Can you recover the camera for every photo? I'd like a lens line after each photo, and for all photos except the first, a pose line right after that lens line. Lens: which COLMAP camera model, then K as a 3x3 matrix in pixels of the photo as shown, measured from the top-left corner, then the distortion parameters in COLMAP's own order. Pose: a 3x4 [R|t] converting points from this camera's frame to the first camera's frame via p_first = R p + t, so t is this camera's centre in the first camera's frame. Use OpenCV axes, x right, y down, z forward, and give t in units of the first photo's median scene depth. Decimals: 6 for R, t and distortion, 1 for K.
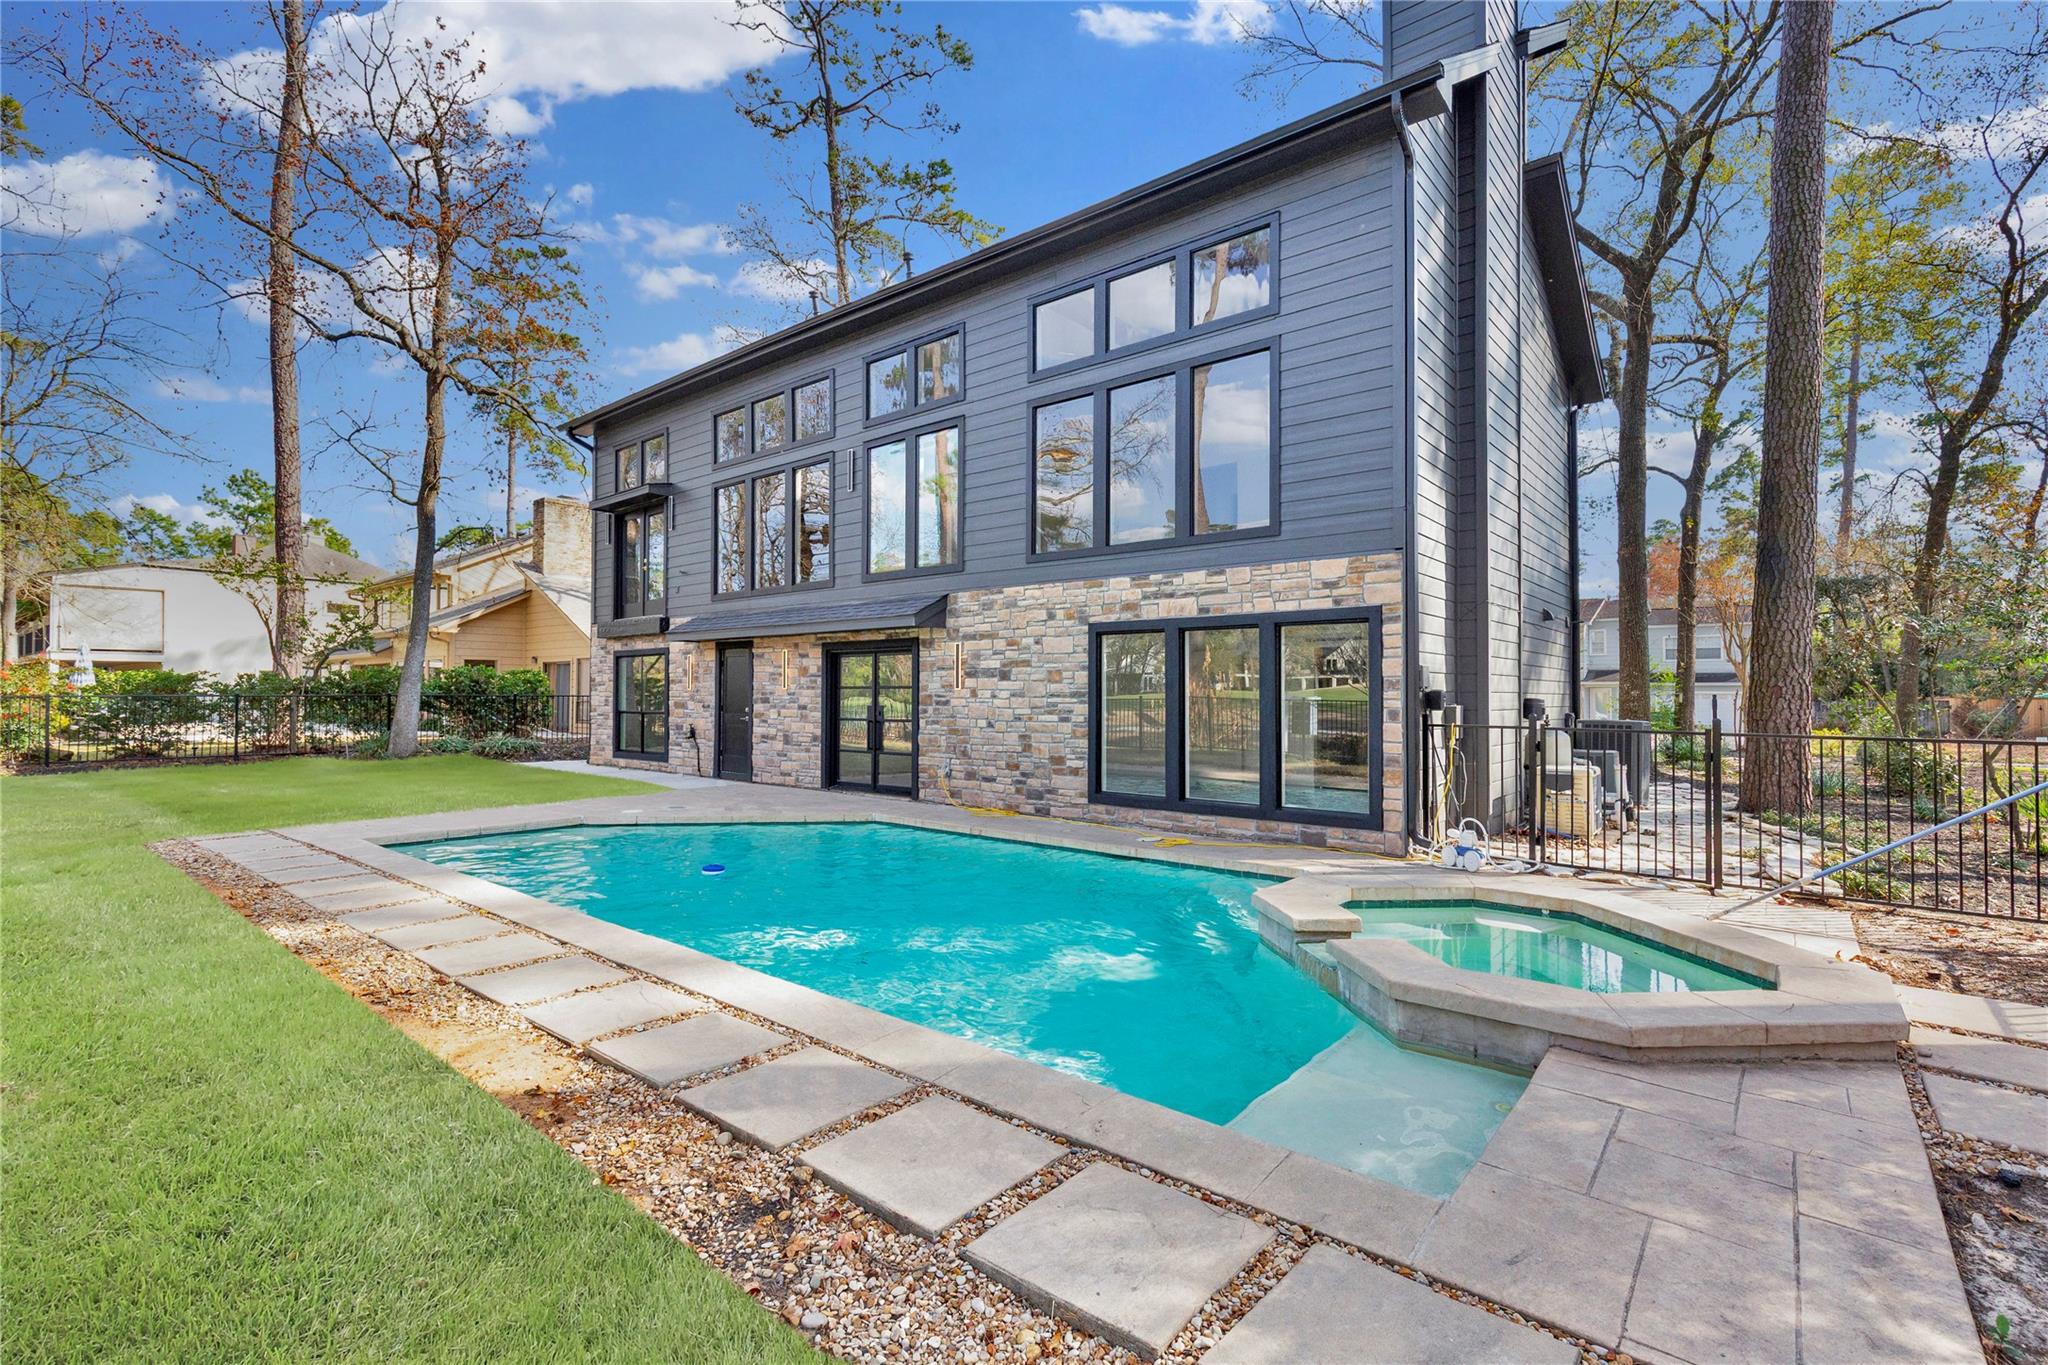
lens RADIAL K [[941.7, 0, 1021.3], [0, 941.7, 690.7], [0, 0, 1]] dist [0.006157, -0.000157]
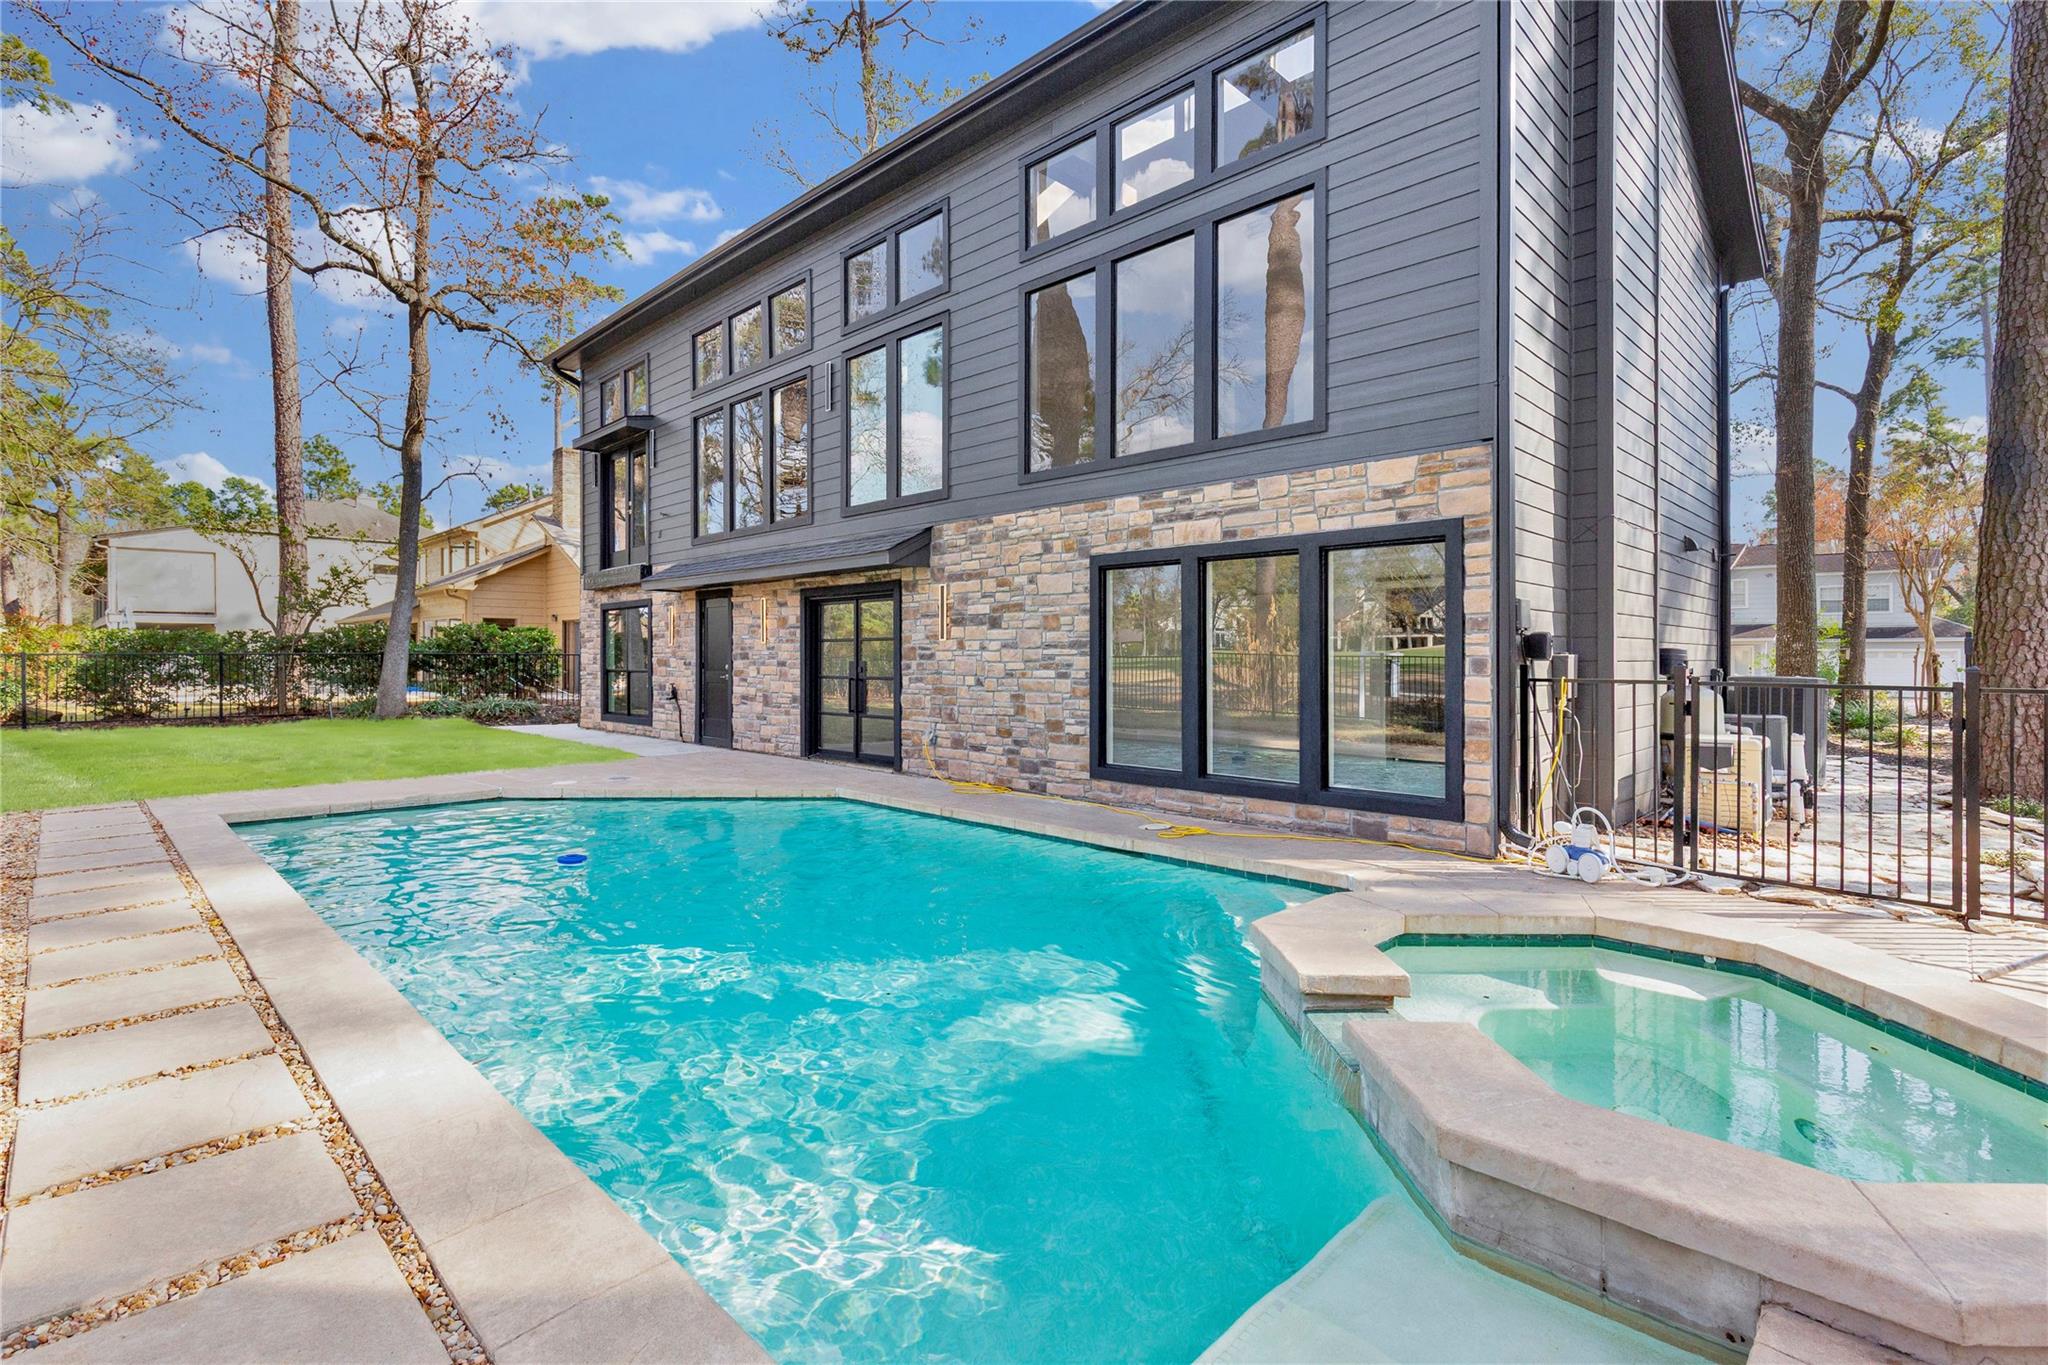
lens RADIAL K [[941.7, 0, 1025.1], [0, 941.7, 667.0], [0, 0, 1]] dist [0.006157, -0.000157]
pose [[0.995881, -0.002028, -0.090645, 0.076049], [0.003115, 0.999925, 0.011844, 0.011975], [0.090614, -0.012077, 0.995813, 0.163883]]
